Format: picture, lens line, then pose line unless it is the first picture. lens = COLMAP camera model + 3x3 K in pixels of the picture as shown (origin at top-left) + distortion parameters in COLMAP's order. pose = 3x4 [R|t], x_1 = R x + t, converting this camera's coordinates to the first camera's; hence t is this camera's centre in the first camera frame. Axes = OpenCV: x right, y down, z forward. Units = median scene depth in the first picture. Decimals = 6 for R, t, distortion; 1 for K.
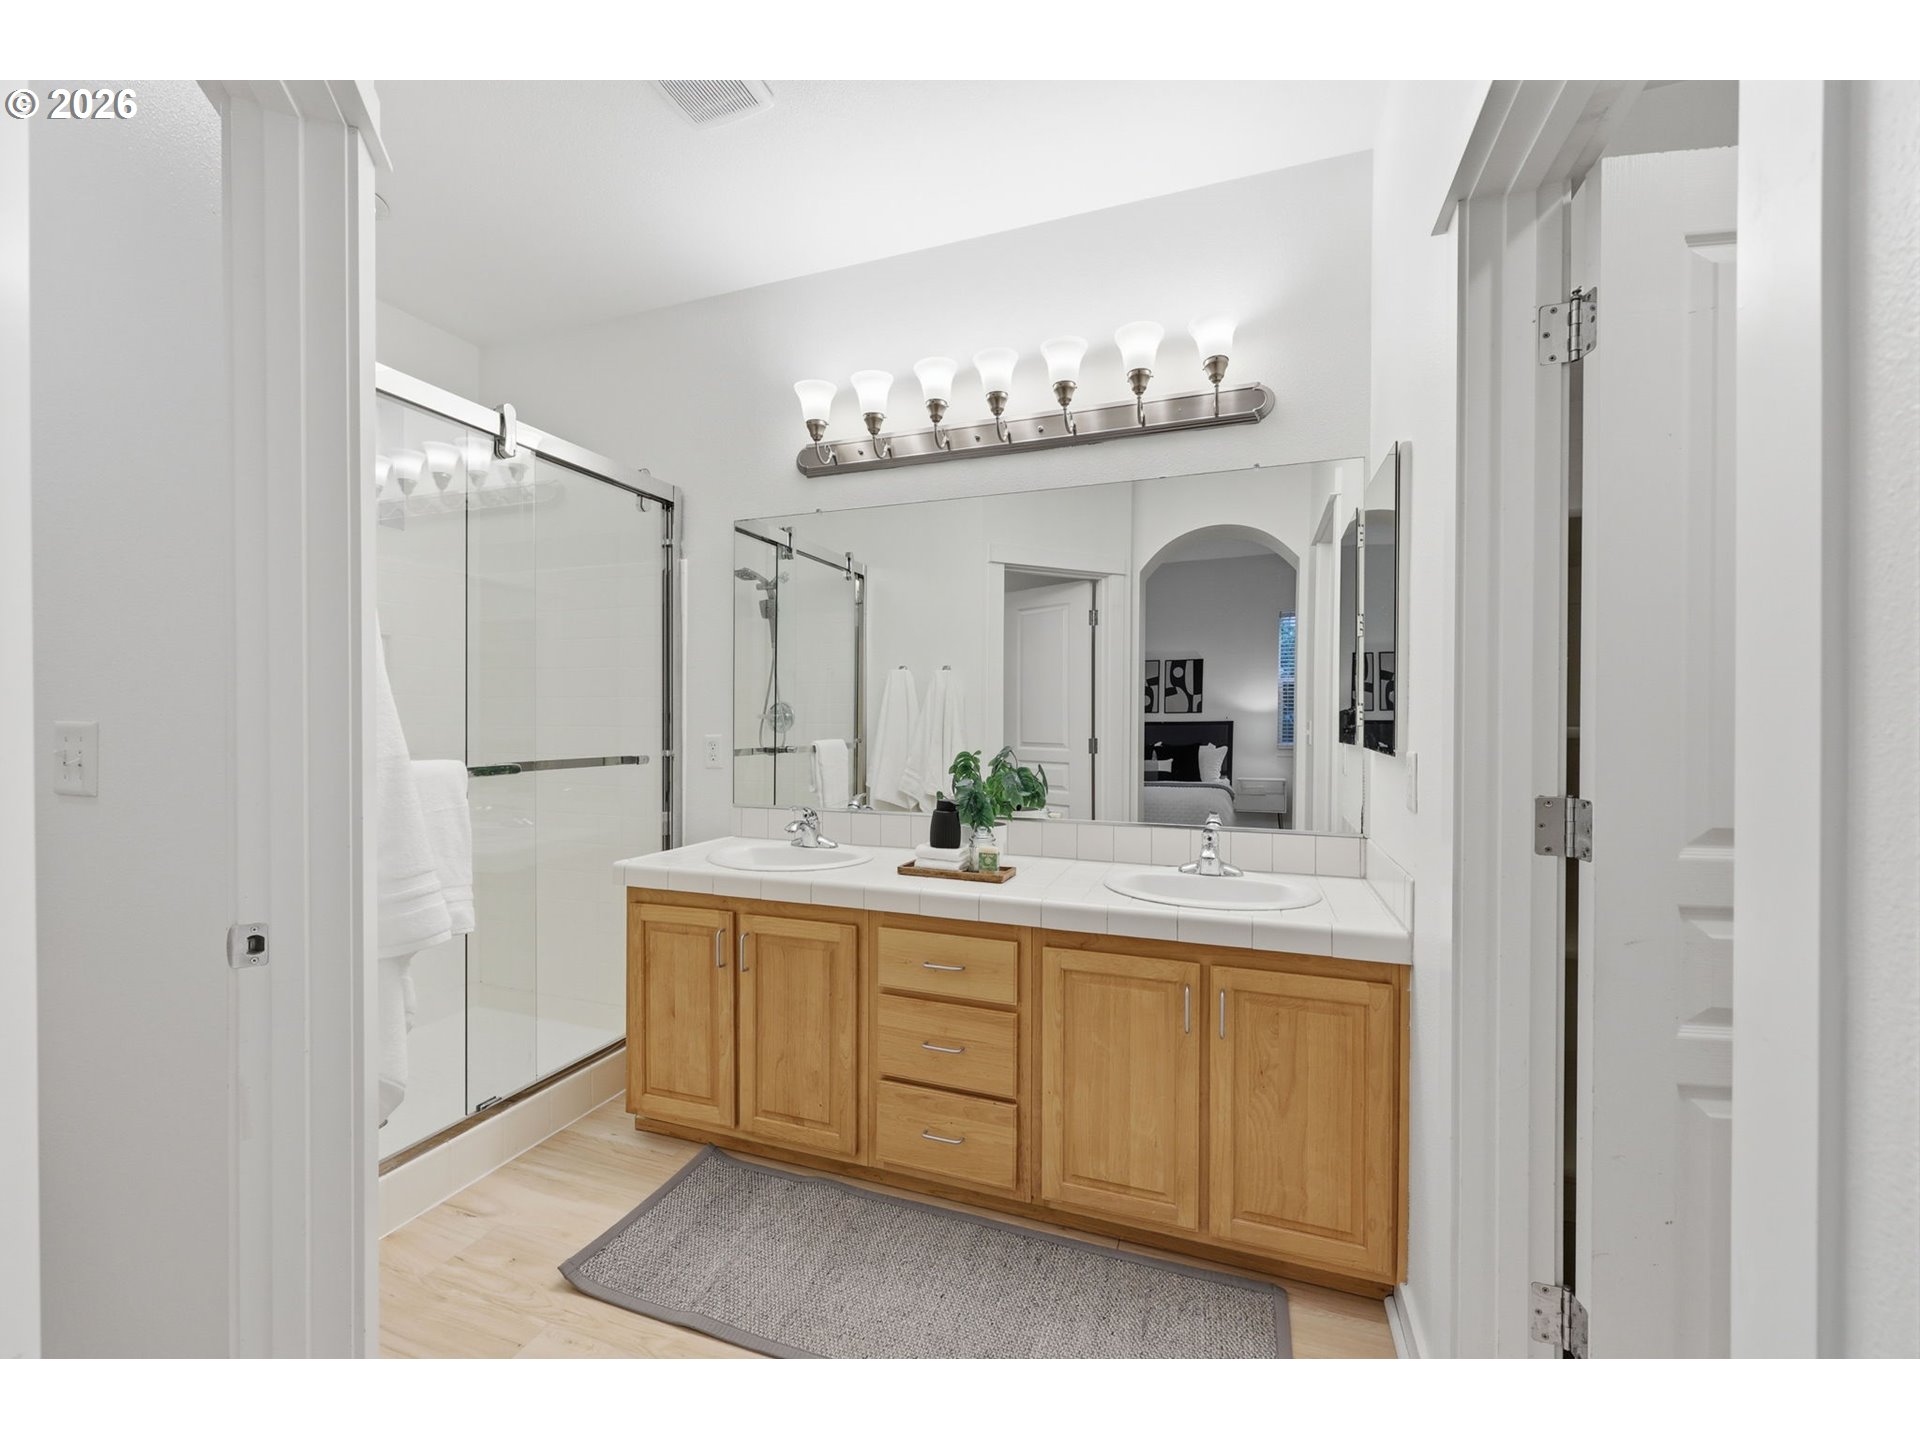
lens RADIAL K [[782.8, 0, 952.2], [0, 782.8, 715.3], [0, 0, 1]] dist [0.000210, 0.000054]
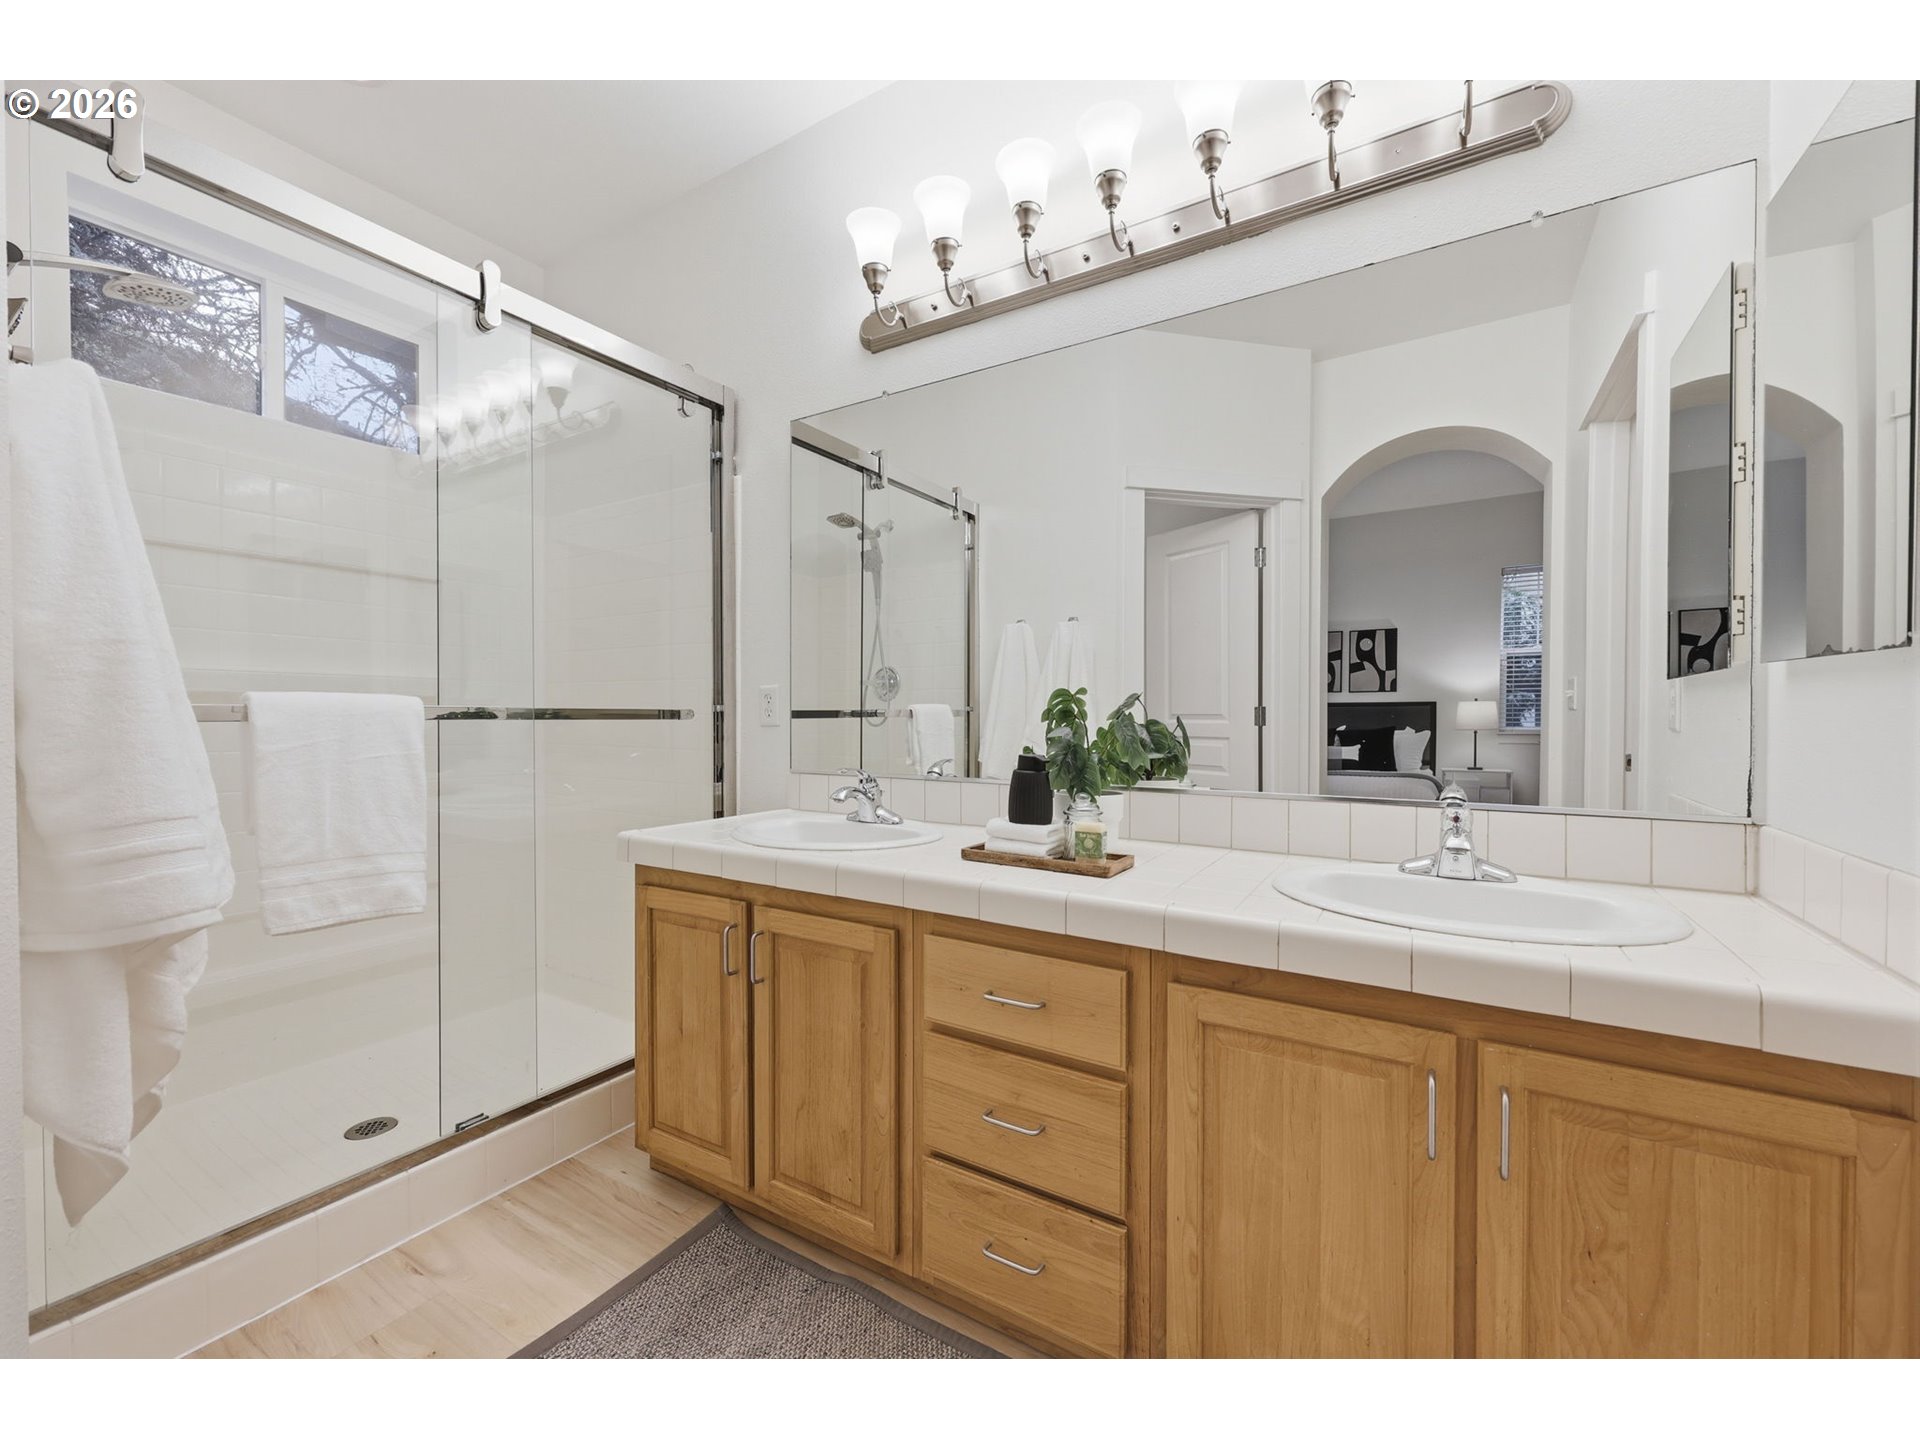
lens RADIAL K [[782.8, 0, 952.2], [0, 782.8, 715.3], [0, 0, 1]] dist [0.000210, 0.000054]
pose [[0.980284, -0.000776, -0.197591, 0.060677], [0.001937, 0.999982, 0.005682, 0.068896], [0.197583, -0.005952, 0.980268, 0.307470]]
